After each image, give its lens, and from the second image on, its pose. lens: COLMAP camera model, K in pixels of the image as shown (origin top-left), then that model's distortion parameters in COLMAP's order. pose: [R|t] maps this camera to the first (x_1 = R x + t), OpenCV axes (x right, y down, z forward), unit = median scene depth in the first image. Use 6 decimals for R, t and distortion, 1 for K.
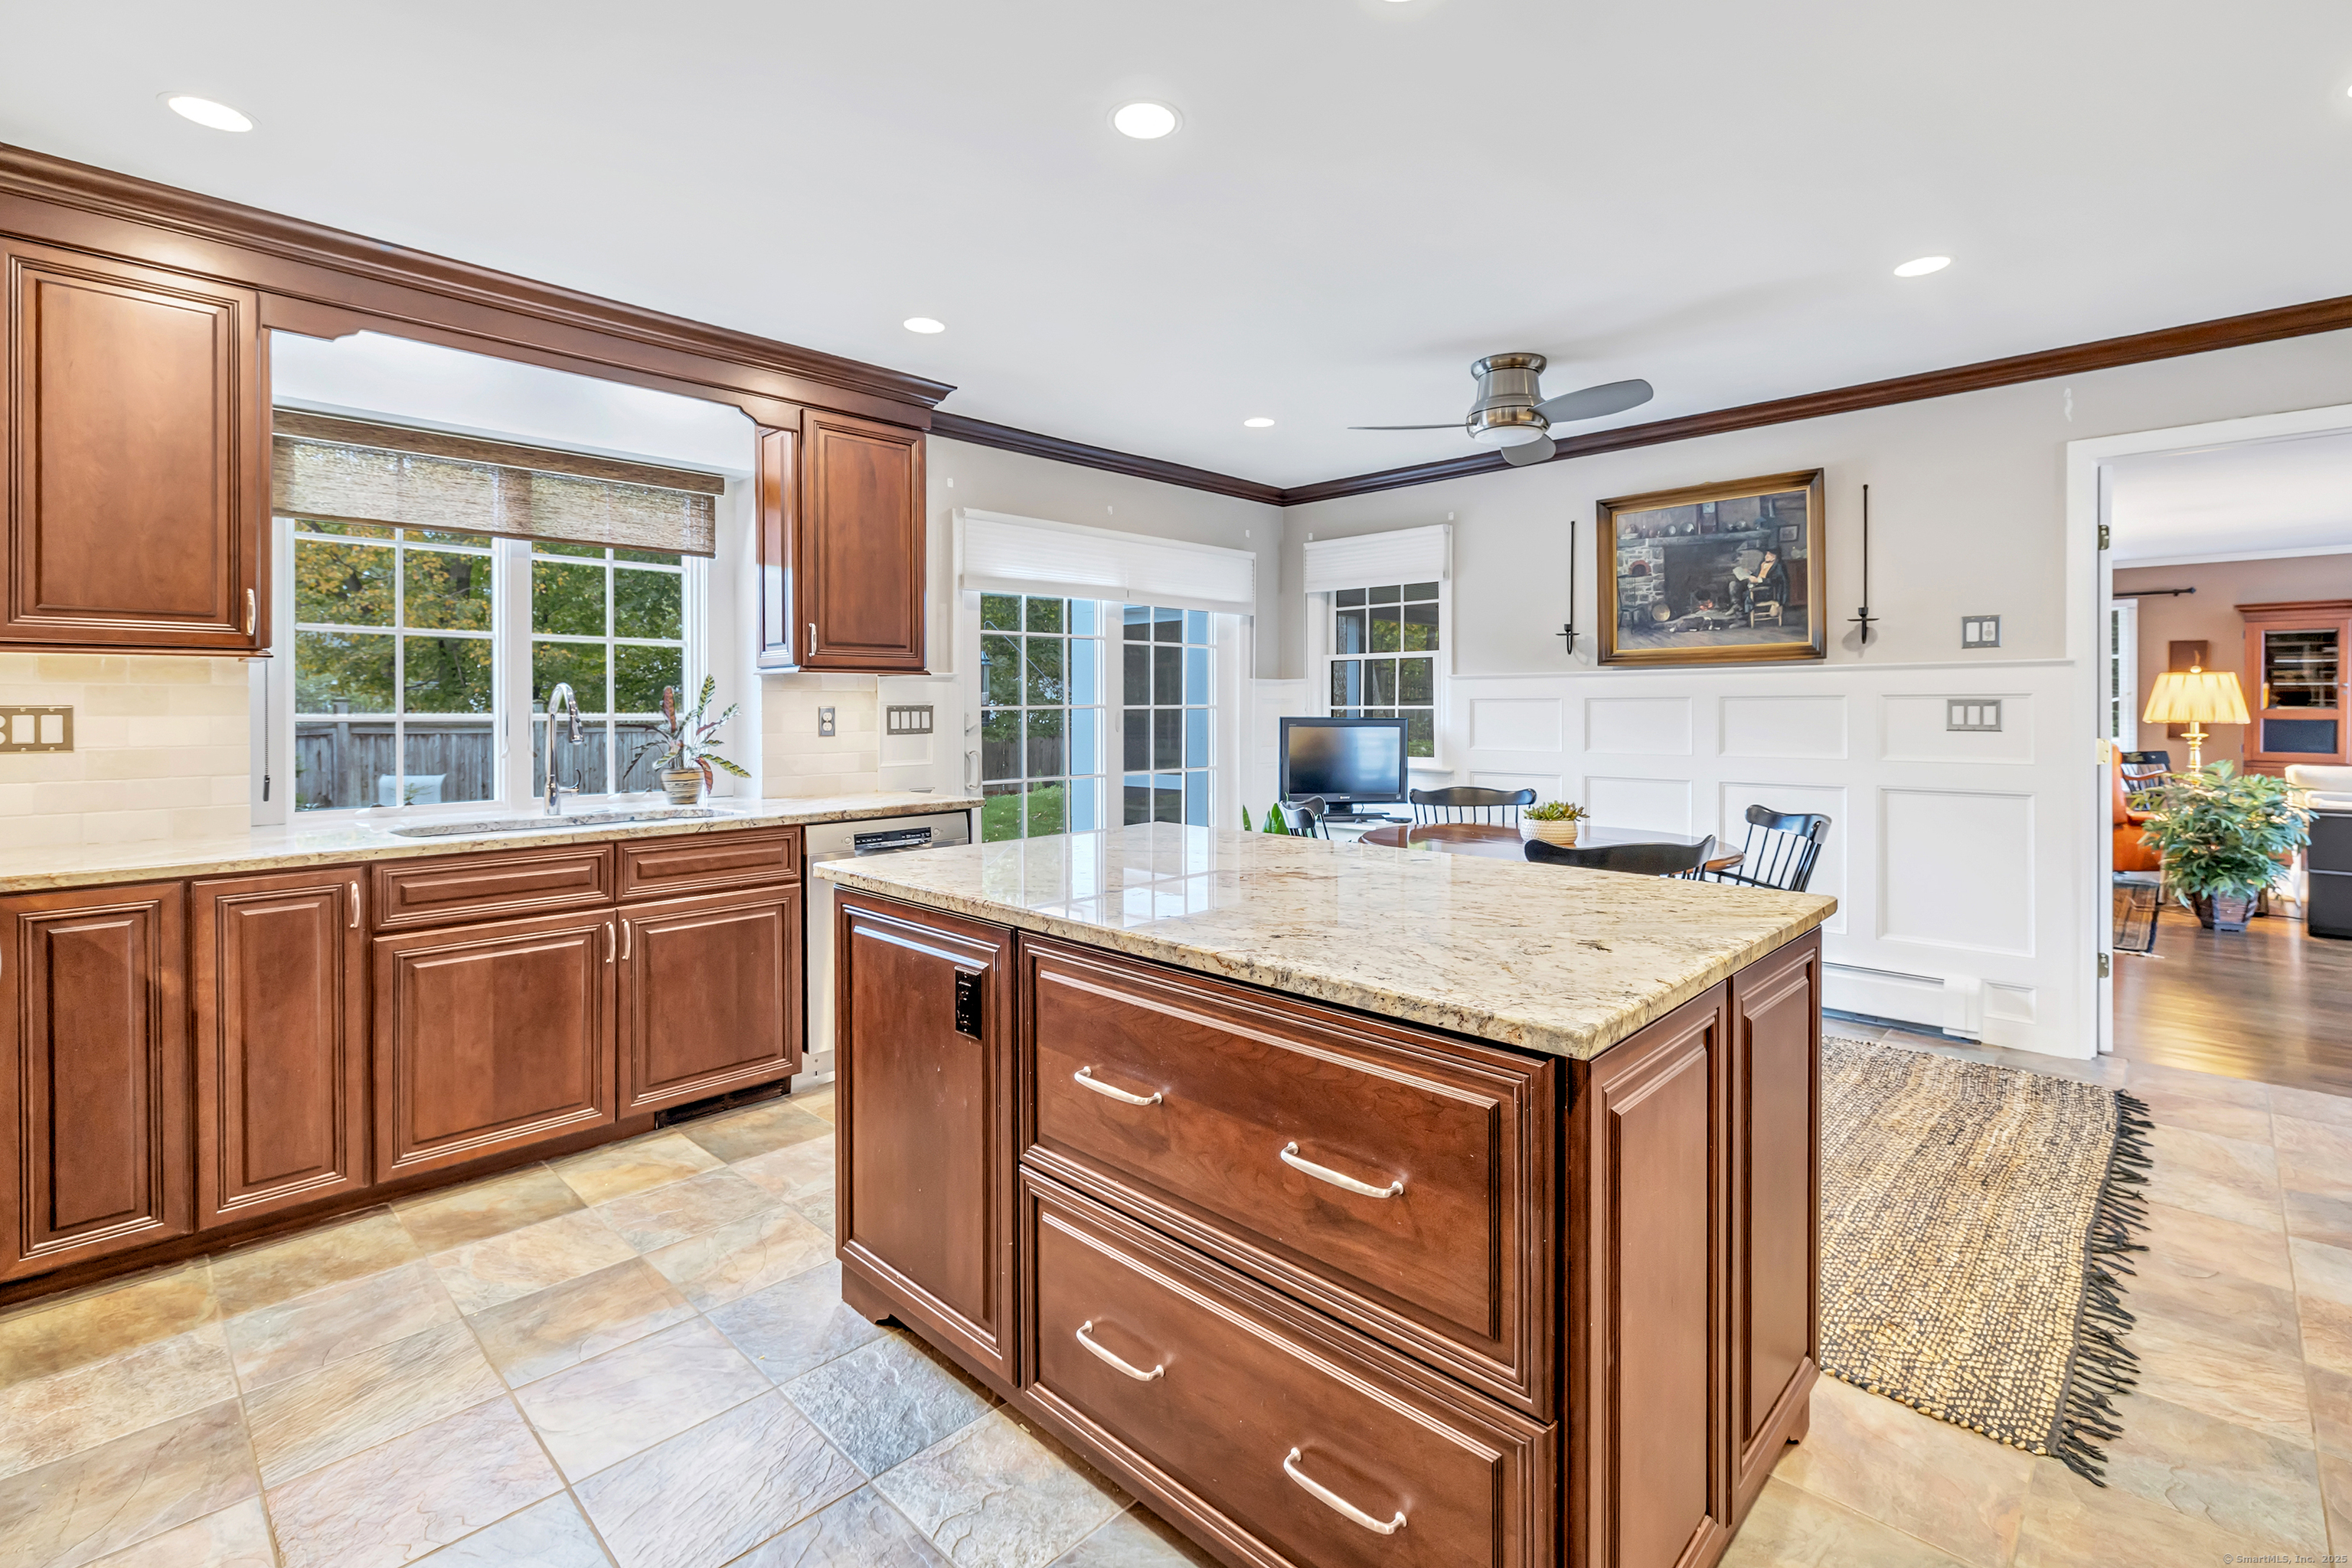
lens RADIAL K [[1054.9, 0, 1188.9], [0, 1054.9, 707.8], [0, 0, 1]] dist [0.000193, -0.000573]
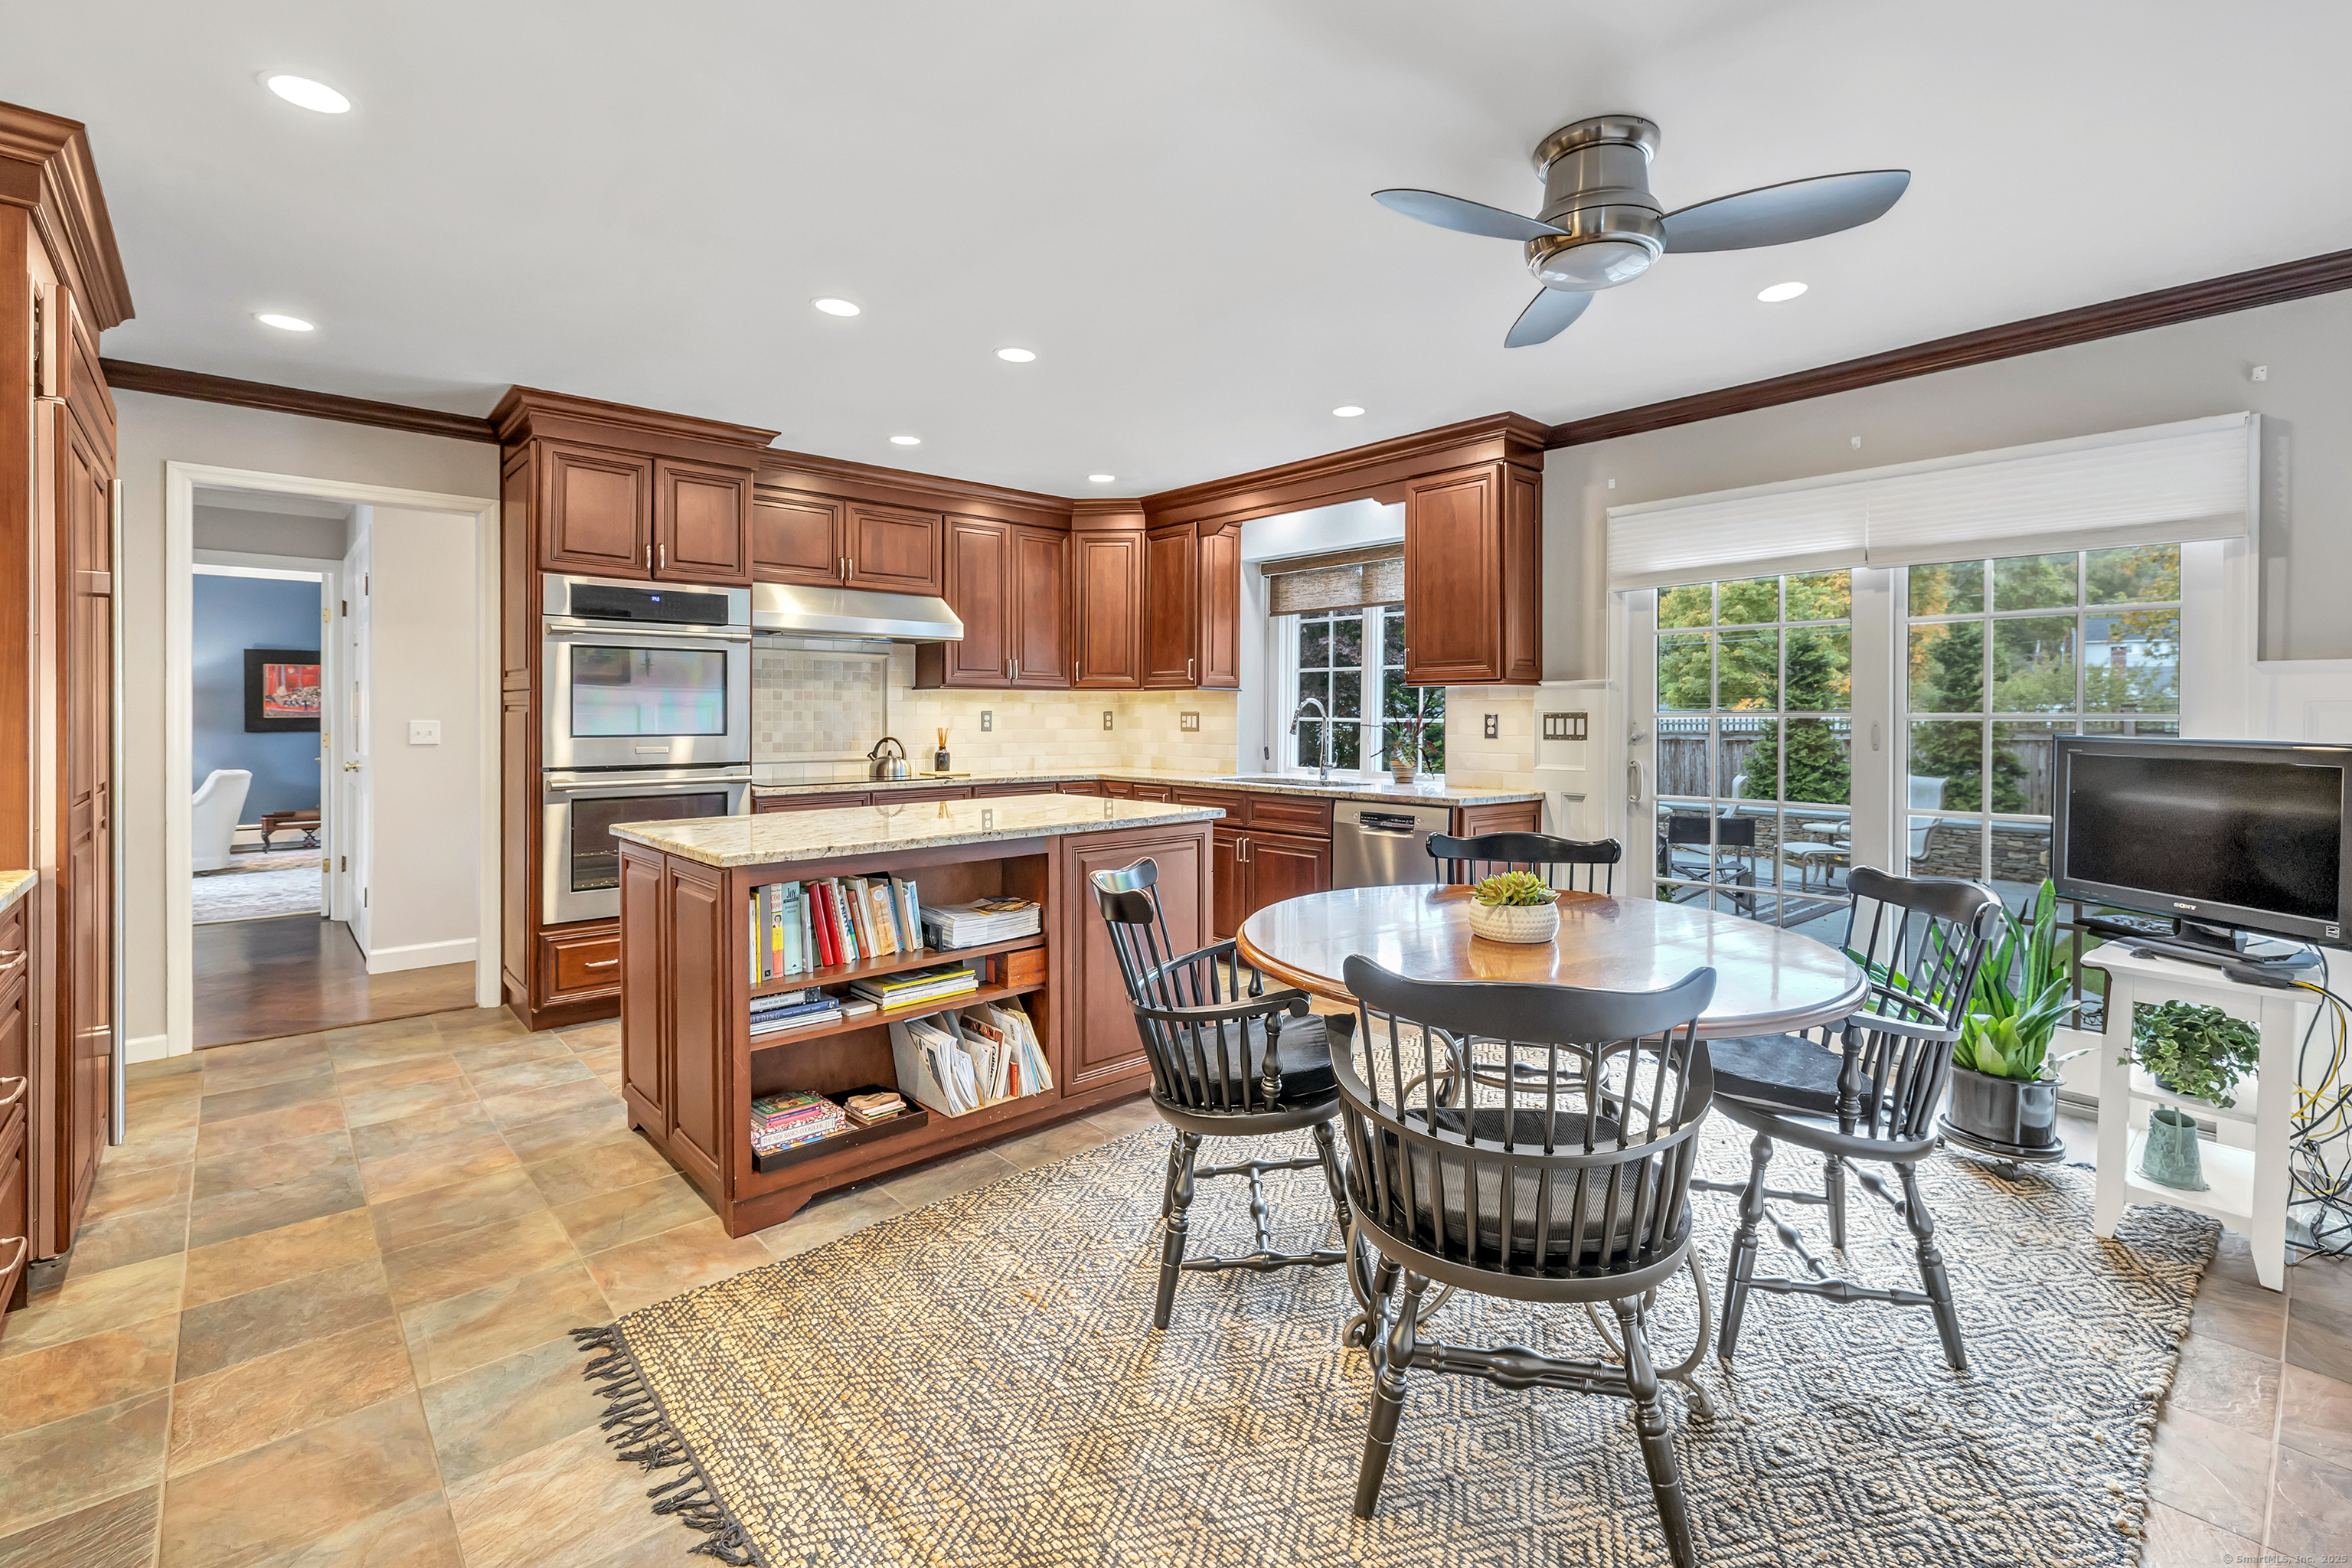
lens RADIAL K [[1054.9, 0, 1188.9], [0, 1054.9, 707.8], [0, 0, 1]] dist [0.000193, -0.000573]
pose [[-0.071282, -0.000526, -0.997456, 0.798637], [-0.003766, 0.999993, -0.000258, -0.005216], [0.997449, 0.003738, -0.071284, 0.703083]]
